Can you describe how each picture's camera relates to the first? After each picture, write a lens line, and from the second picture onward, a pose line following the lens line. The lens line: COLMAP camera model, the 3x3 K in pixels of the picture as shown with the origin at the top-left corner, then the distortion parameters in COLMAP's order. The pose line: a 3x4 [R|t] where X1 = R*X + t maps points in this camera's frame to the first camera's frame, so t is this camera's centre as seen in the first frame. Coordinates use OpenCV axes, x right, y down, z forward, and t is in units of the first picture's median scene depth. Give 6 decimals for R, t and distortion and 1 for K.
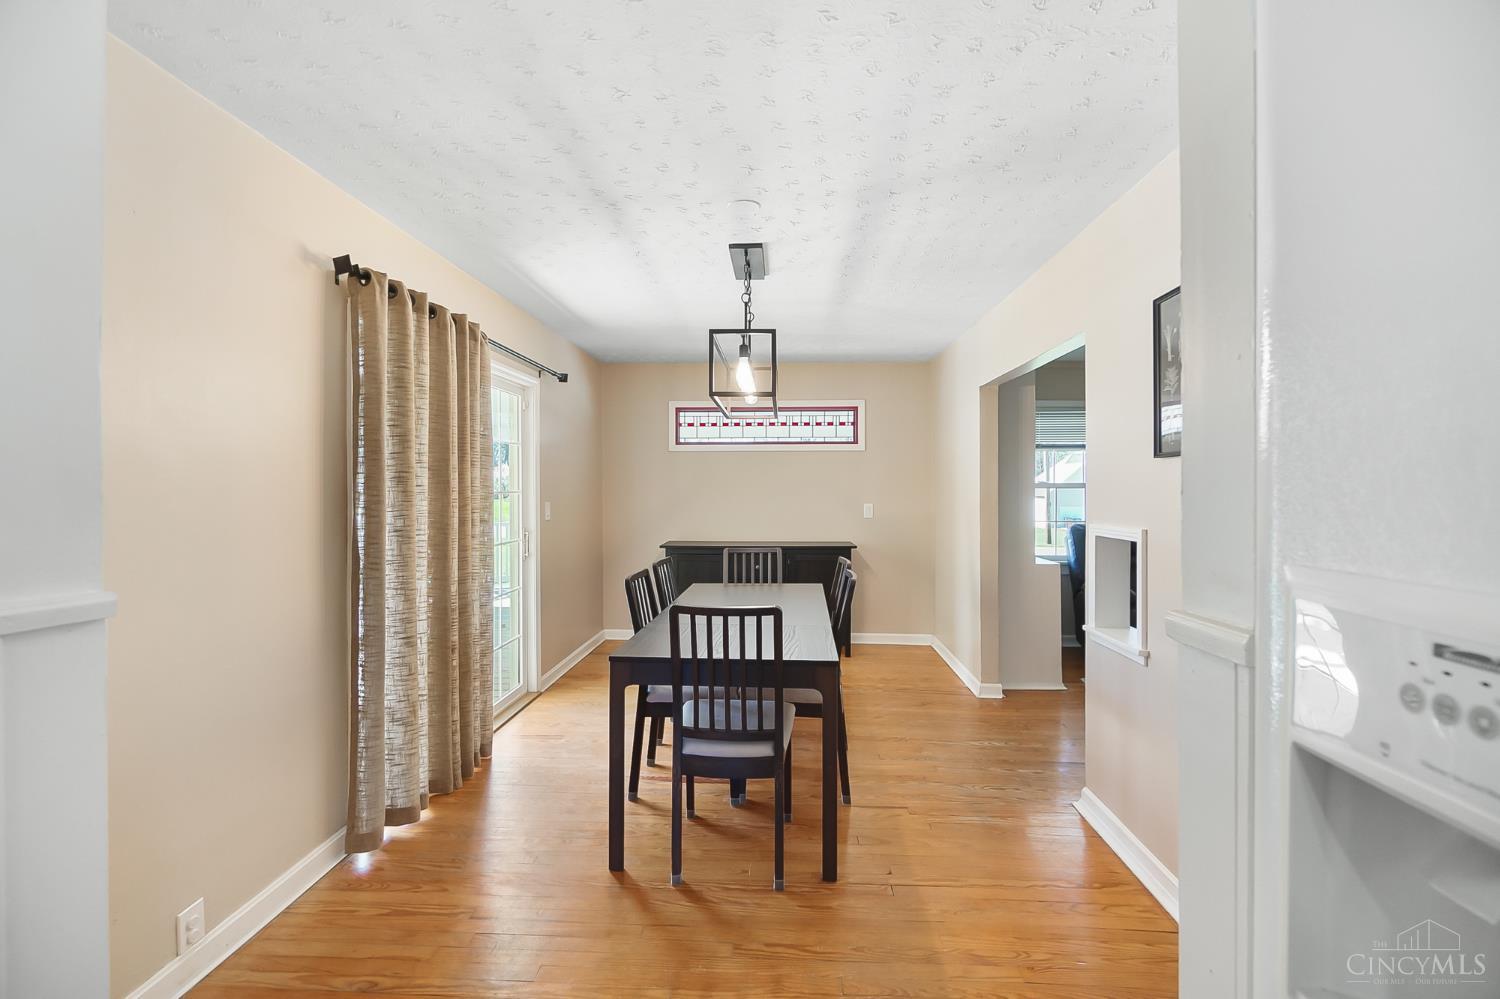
lens RADIAL K [[650.5, 0, 745.7], [0, 650.5, 489.0], [0, 0, 1]] dist [-0.004805, -0.000303]
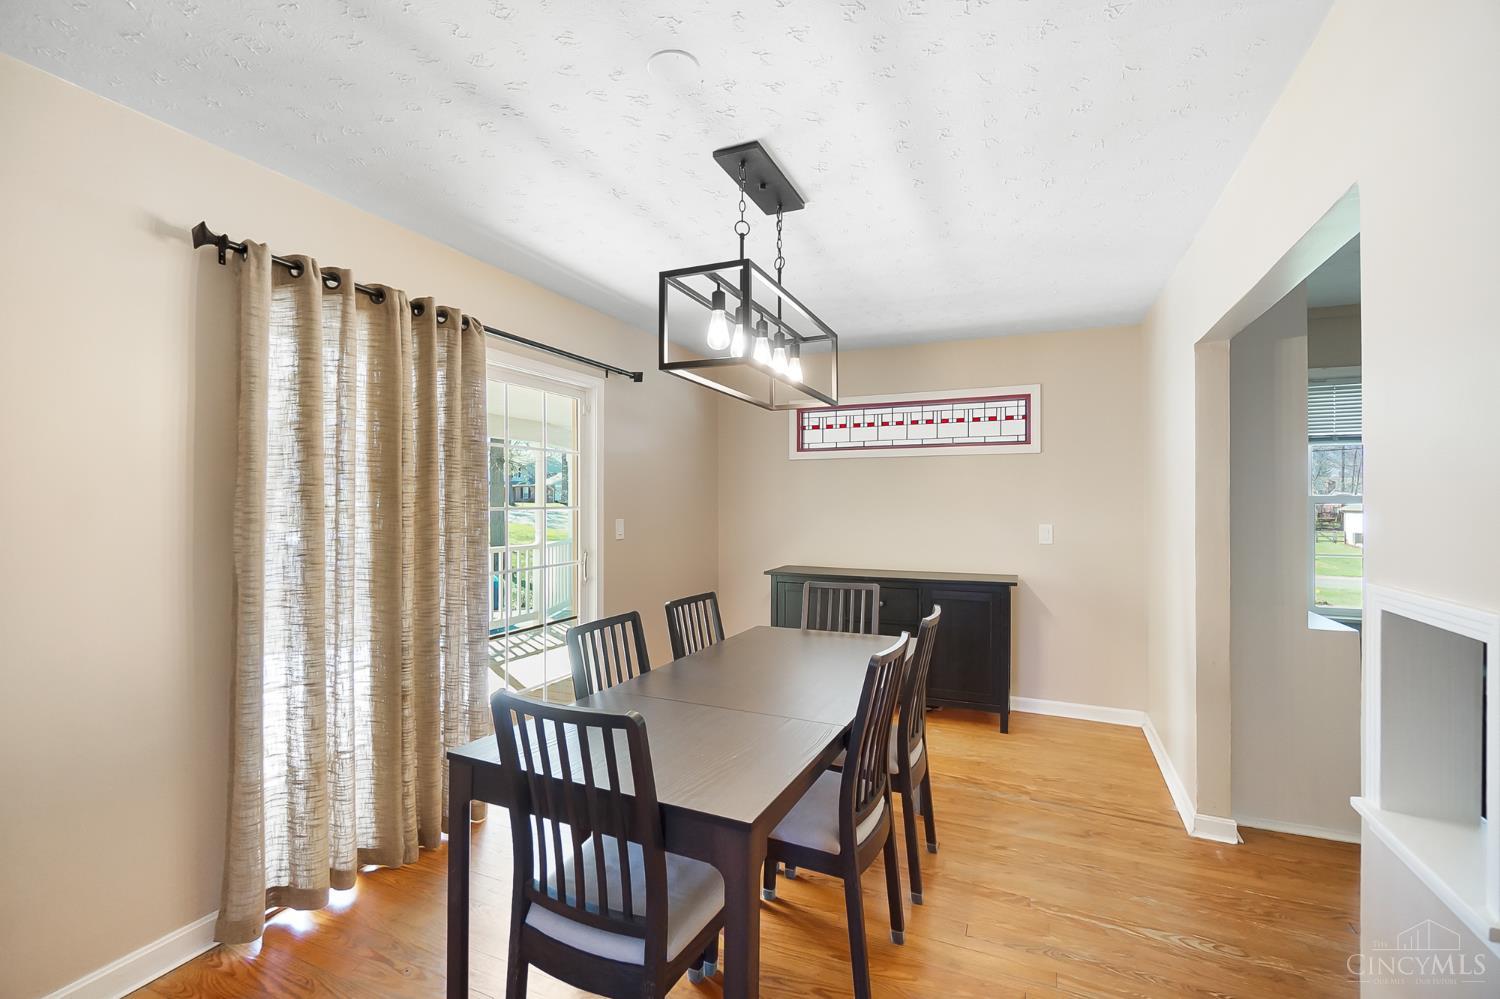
lens RADIAL K [[650.5, 0, 743.1], [0, 650.5, 502.5], [0, 0, 1]] dist [-0.004805, -0.000303]
pose [[0.934156, 0.001320, -0.356863, 0.252352], [-0.001519, 0.999999, -0.000278, -0.003414], [0.356862, 0.000802, 0.934157, 0.368483]]
